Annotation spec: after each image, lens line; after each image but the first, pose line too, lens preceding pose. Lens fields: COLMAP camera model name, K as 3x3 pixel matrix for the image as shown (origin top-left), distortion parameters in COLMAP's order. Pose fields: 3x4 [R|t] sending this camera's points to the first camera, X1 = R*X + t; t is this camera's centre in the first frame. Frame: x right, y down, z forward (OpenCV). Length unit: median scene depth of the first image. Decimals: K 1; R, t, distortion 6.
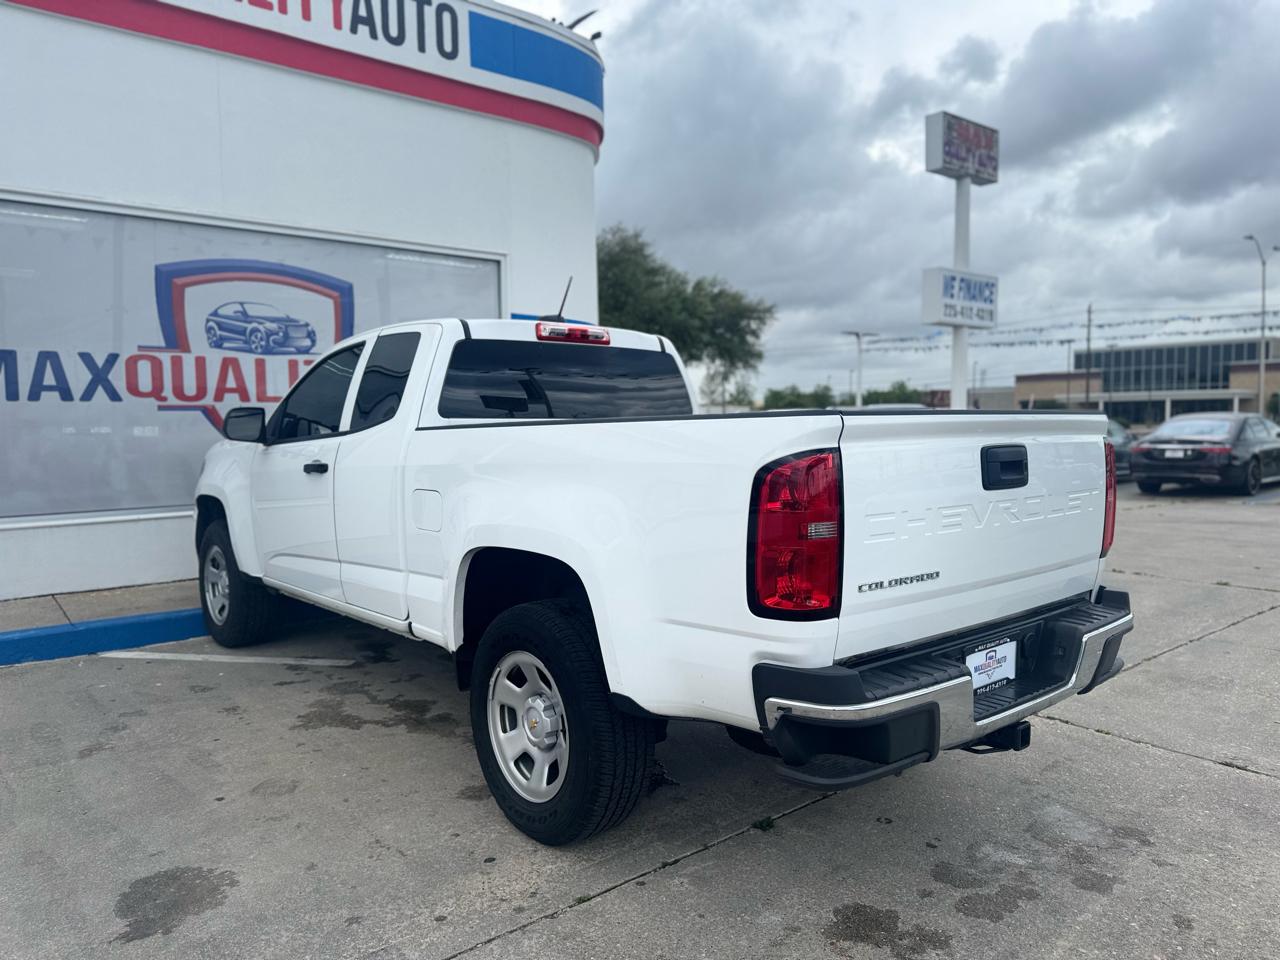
lens RADIAL K [[906.9, 0, 648.0], [0, 906.9, 487.7], [0, 0, 1]] dist [0.042730, -0.052143]
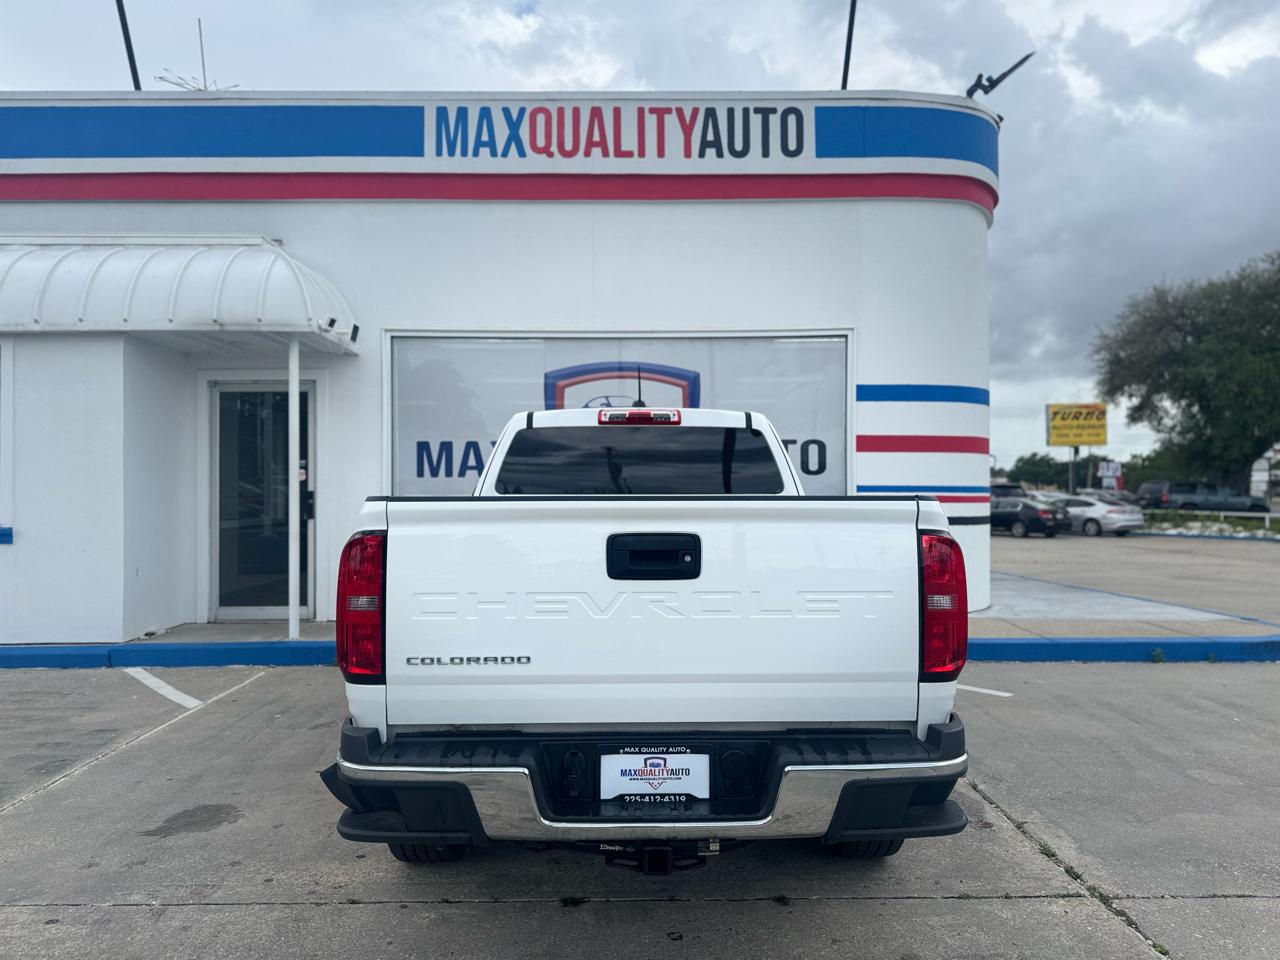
lens RADIAL K [[906.9, 0, 643.5], [0, 906.9, 483.5], [0, 0, 1]] dist [0.042730, -0.052143]
pose [[0.772198, 0.000124, -0.635382, 0.377818], [-0.048699, 0.997070, -0.058990, -0.016399], [0.633513, 0.076494, 0.769942, 0.107541]]
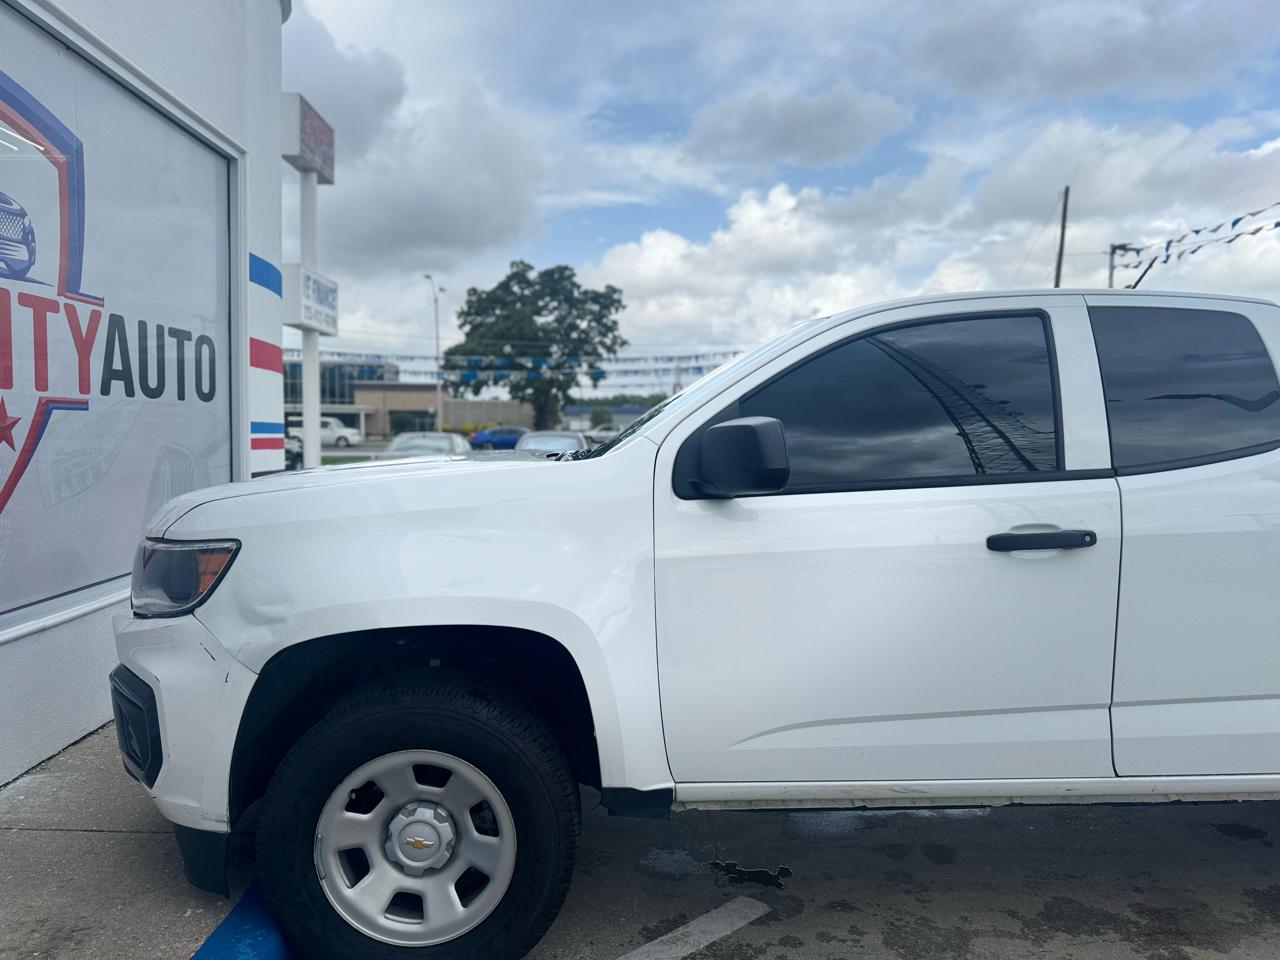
lens RADIAL K [[906.9, 0, 643.1], [0, 906.9, 481.0], [0, 0, 1]] dist [0.042730, -0.052143]
pose [[0.615301, -0.027257, 0.787821, -0.582421], [0.041028, 0.999155, 0.002525, -0.042061], [-0.787224, 0.030769, 0.615899, 0.539366]]
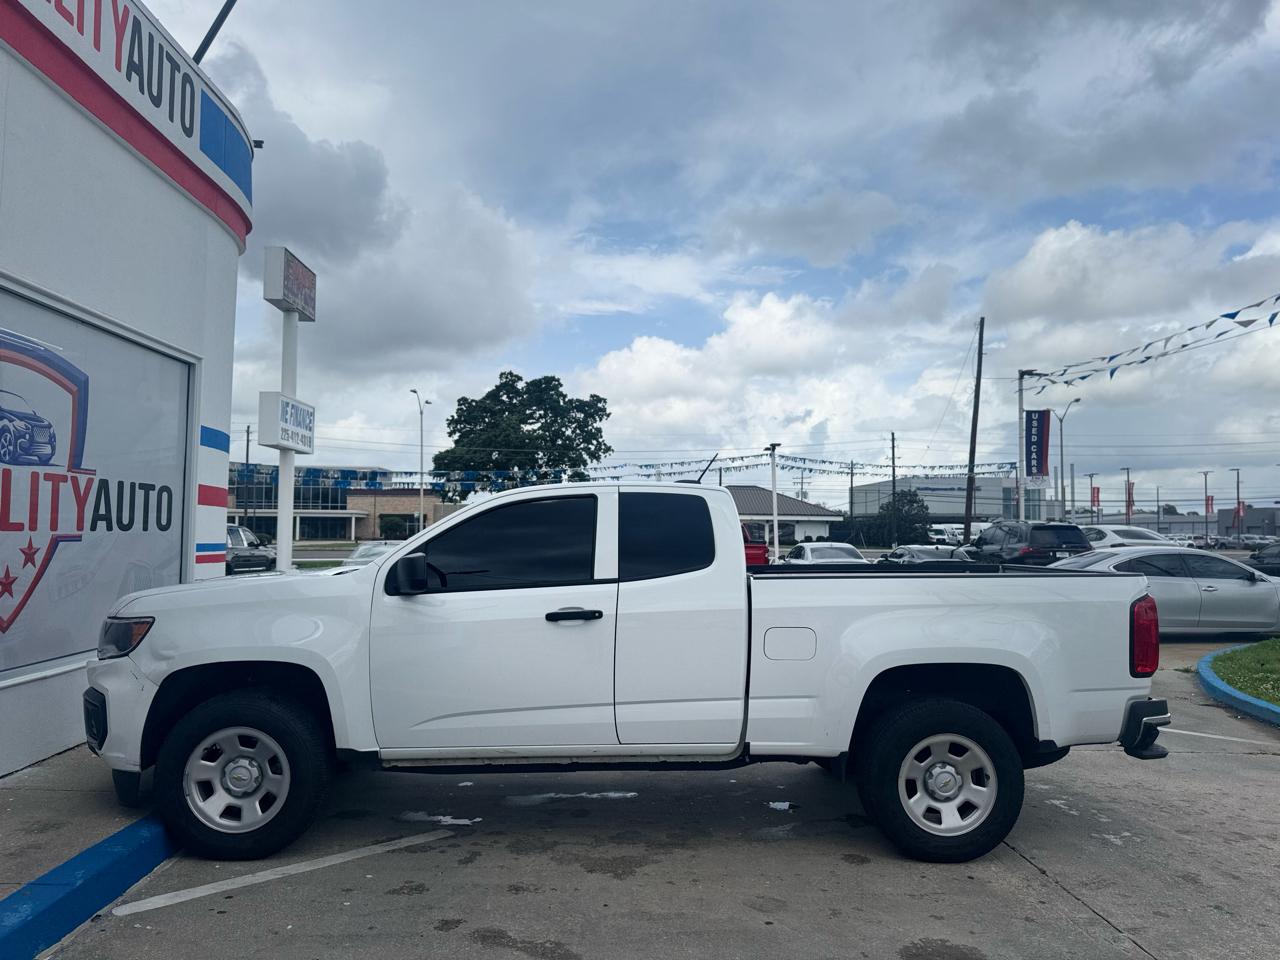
lens RADIAL K [[906.9, 0, 639.1], [0, 906.9, 487.2], [0, 0, 1]] dist [0.042730, -0.052143]
pose [[0.614328, 0.057138, 0.786979, -0.712124], [0.040451, 0.993783, -0.103729, -0.036256], [-0.788013, 0.095558, 0.608197, 0.195445]]
